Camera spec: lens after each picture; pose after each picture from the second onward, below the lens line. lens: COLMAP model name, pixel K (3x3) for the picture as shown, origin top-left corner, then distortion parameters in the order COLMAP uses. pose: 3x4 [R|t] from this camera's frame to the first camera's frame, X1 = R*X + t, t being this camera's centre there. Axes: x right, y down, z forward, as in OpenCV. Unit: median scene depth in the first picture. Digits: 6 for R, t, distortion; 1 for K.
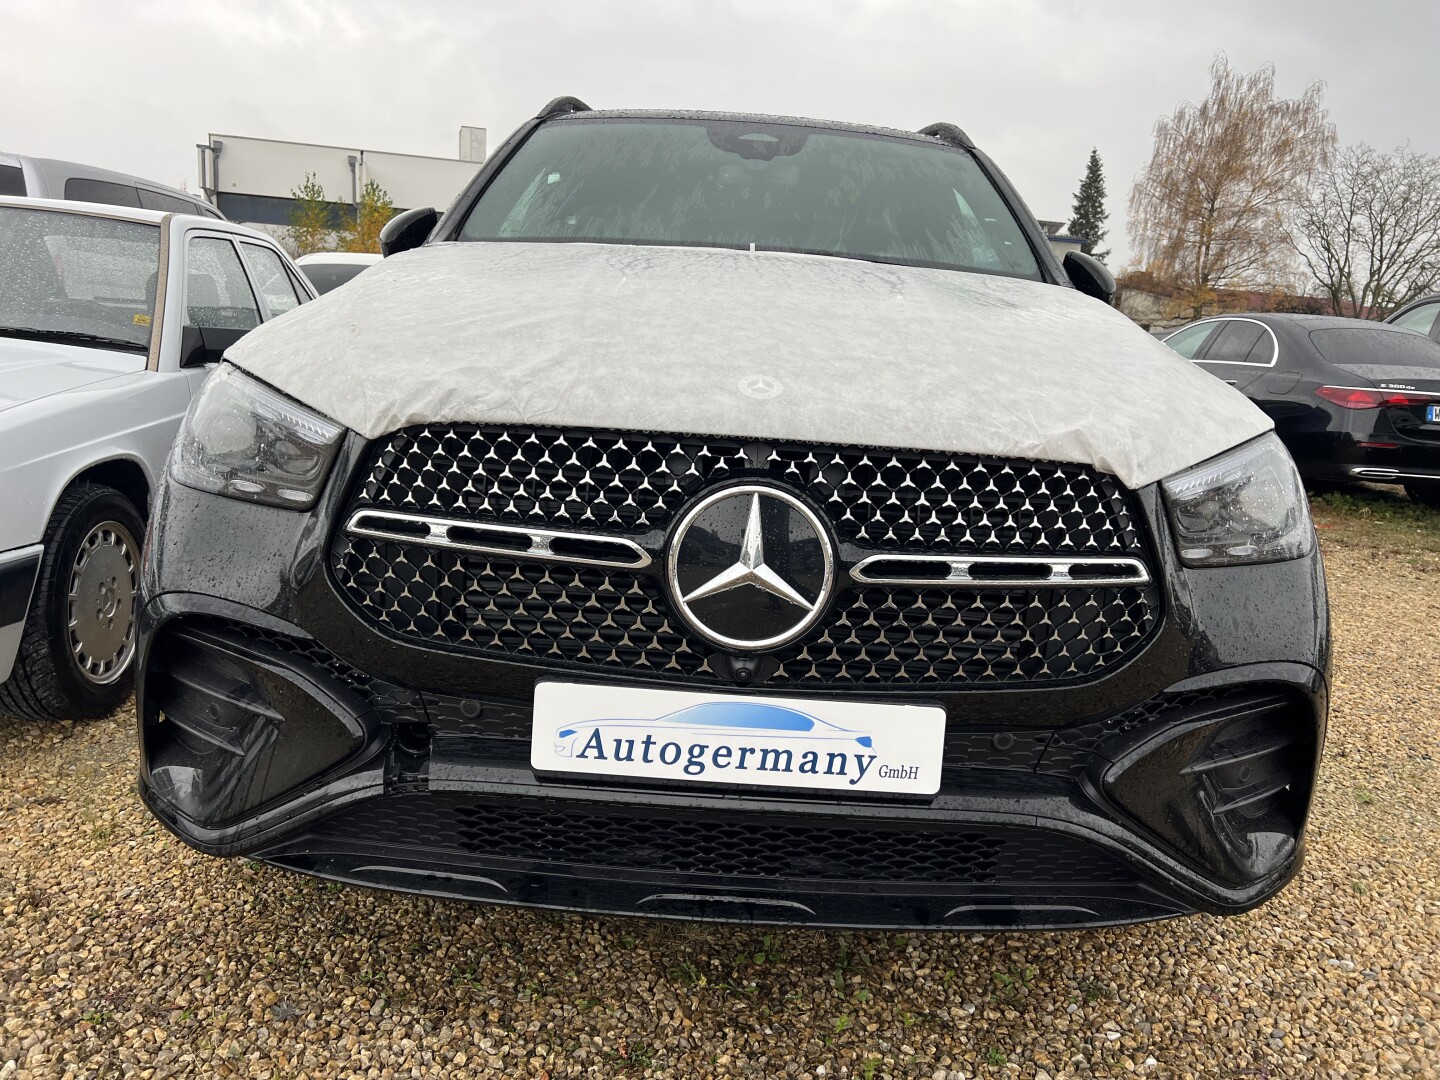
lens RADIAL K [[1082.5, 0, 732.5], [0, 1082.5, 540.8], [0, 0, 1]] dist [0.066846, -0.077885]
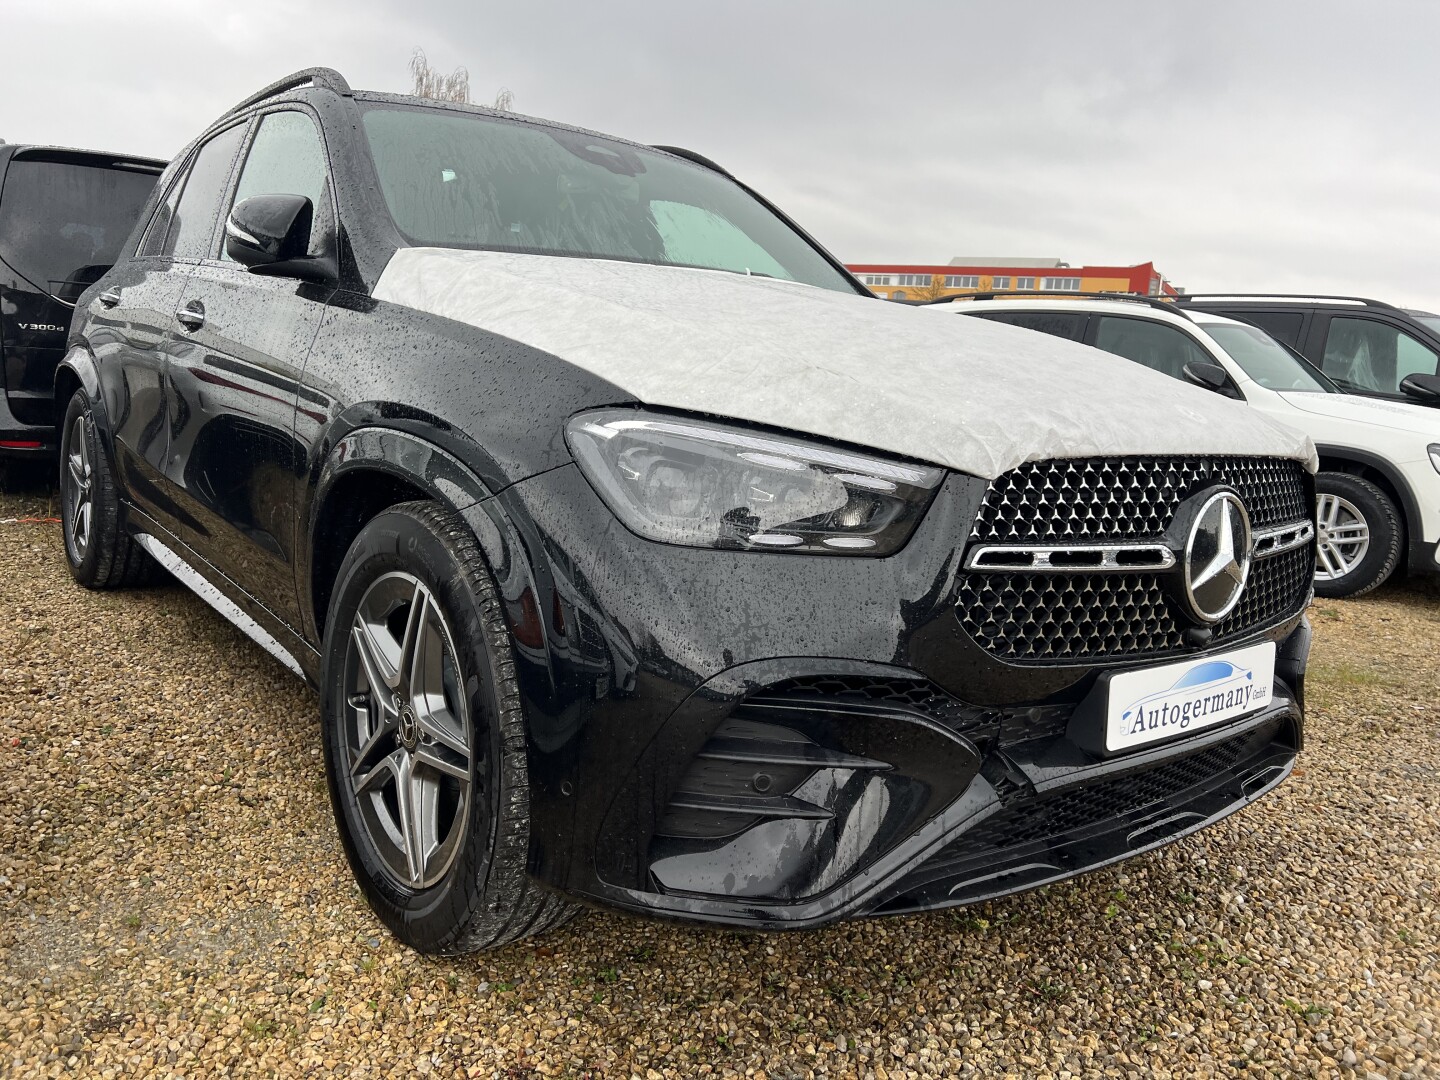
lens RADIAL K [[1082.5, 0, 714.4], [0, 1082.5, 541.3], [0, 0, 1]] dist [0.066846, -0.077885]
pose [[0.785683, -0.111219, 0.608549, -1.199761], [0.101426, 0.993554, 0.050634, -0.115160], [-0.610258, 0.021940, 0.791899, 0.329022]]
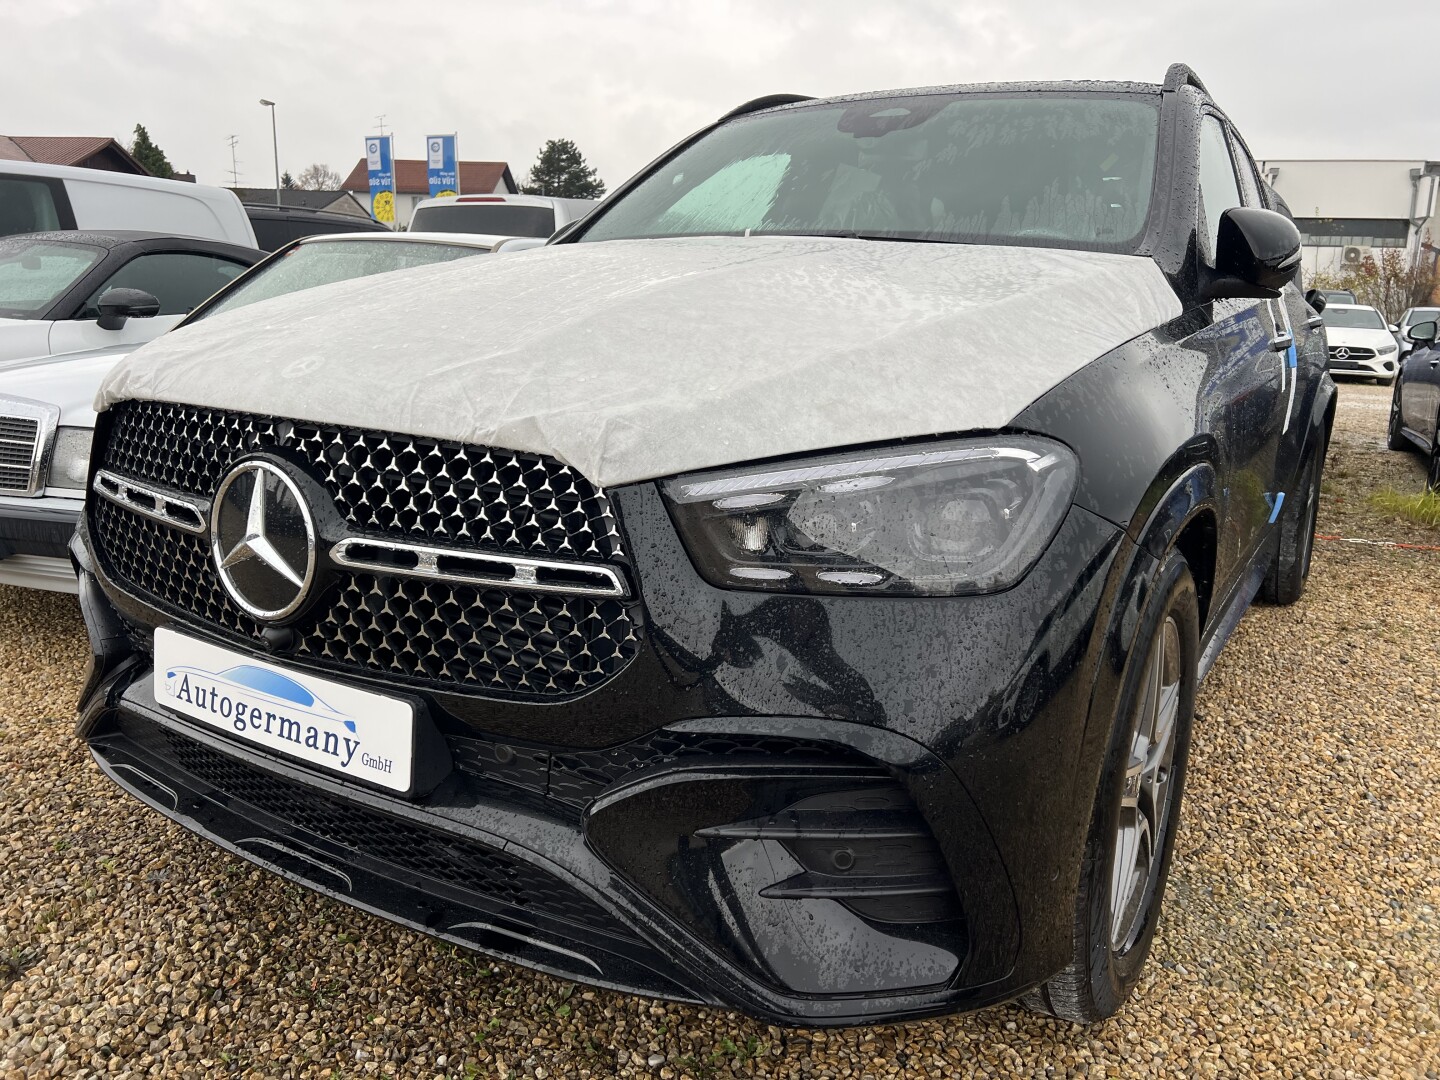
lens RADIAL K [[1082.5, 0, 735.0], [0, 1082.5, 547.7], [0, 0, 1]] dist [0.066846, -0.077885]
pose [[0.850865, 0.081596, -0.519010, 0.923077], [-0.081542, 0.996405, 0.022970, -0.028256], [0.519018, 0.022777, 0.854460, 0.327090]]
